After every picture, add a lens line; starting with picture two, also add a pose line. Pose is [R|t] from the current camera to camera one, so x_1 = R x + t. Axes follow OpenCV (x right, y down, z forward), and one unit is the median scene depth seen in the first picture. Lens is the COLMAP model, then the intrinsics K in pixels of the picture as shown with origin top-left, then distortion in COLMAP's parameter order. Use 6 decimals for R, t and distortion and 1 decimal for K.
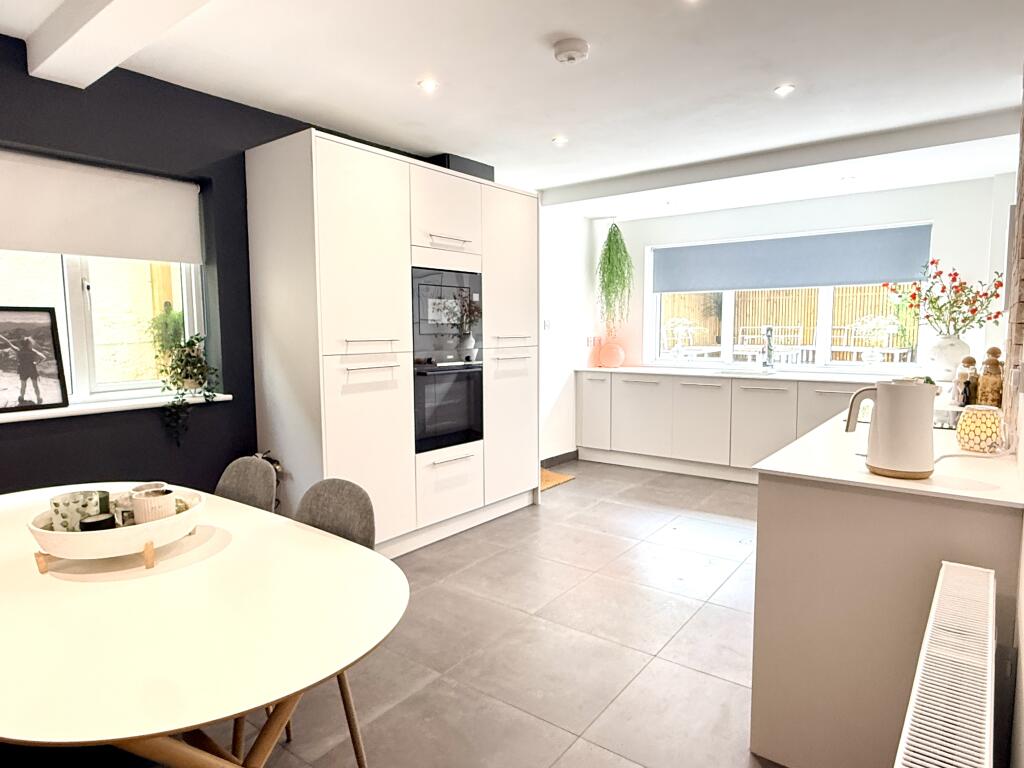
lens RADIAL K [[607.7, 0, 505.3], [0, 607.7, 386.0], [0, 0, 1]] dist [0.002462, 0.000976]
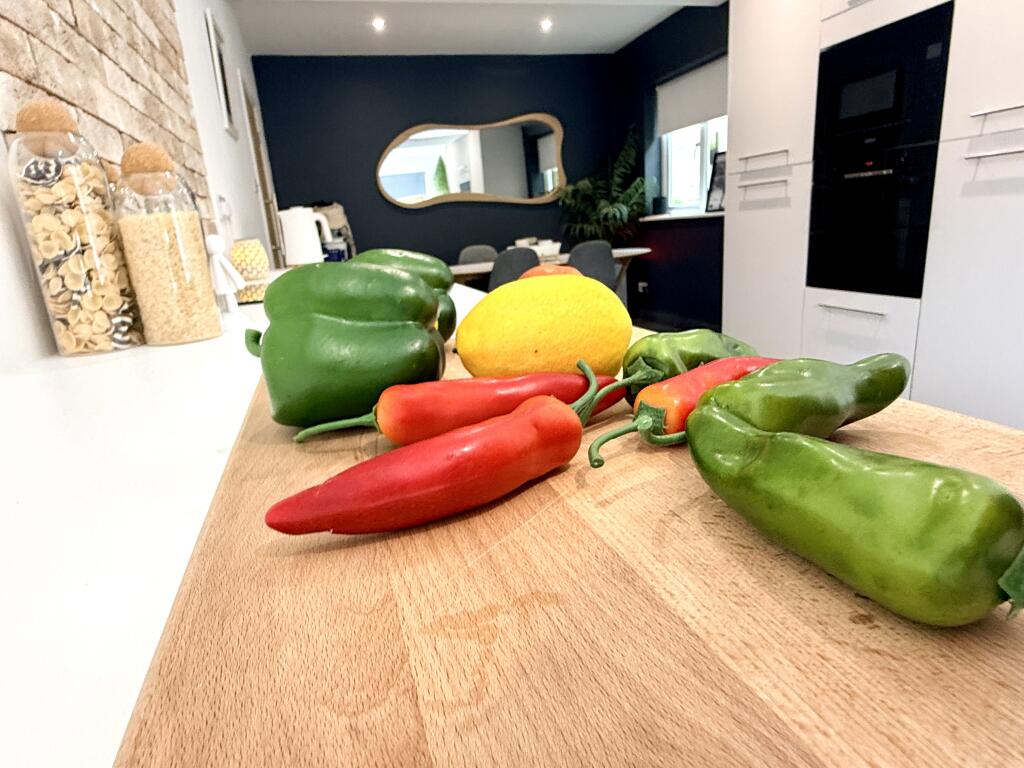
lens RADIAL K [[570.9, 0, 512.0], [0, 570.9, 384.0], [0, 0, 1]] dist [-0.003459, -0.000454]
pose [[-0.565444, 0.273250, -0.778207, 0.815292], [0.005996, 0.944863, 0.327411, -0.027881], [0.824765, 0.180466, -0.535906, 1.184283]]
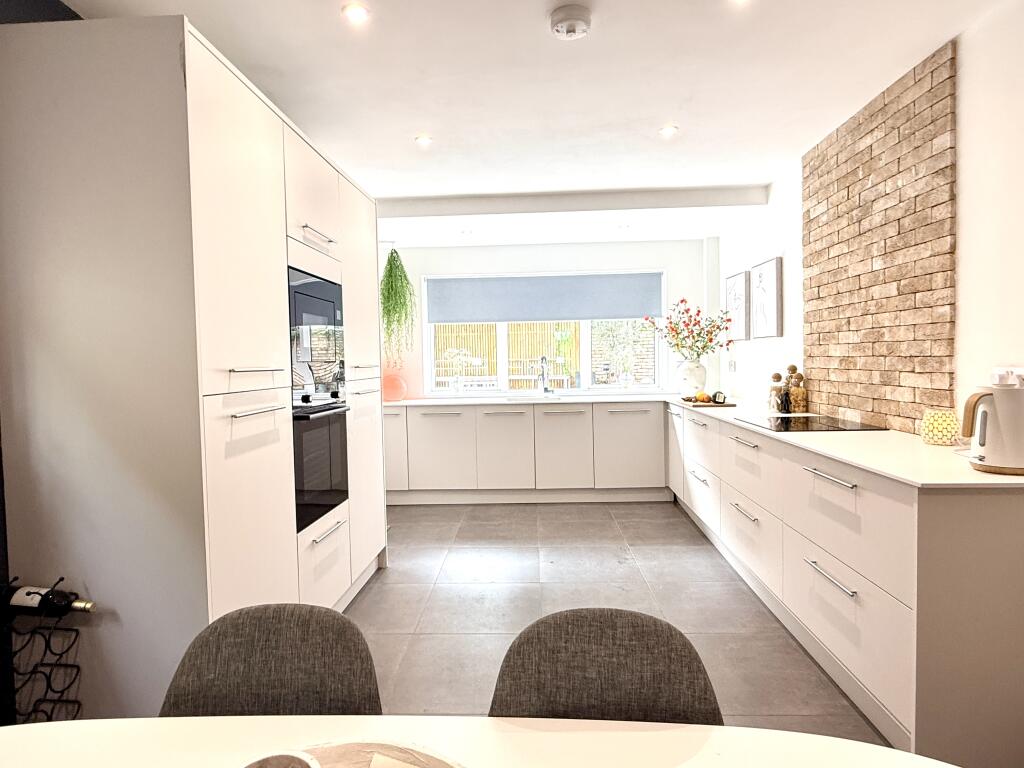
lens RADIAL K [[570.9, 0, 512.0], [0, 570.9, 384.0], [0, 0, 1]] dist [-0.003459, -0.000454]
pose [[0.819099, -0.034528, 0.572612, -0.333293], [0.070136, 0.996726, -0.040226, -0.016055], [-0.569349, 0.073110, 0.818839, 0.334389]]
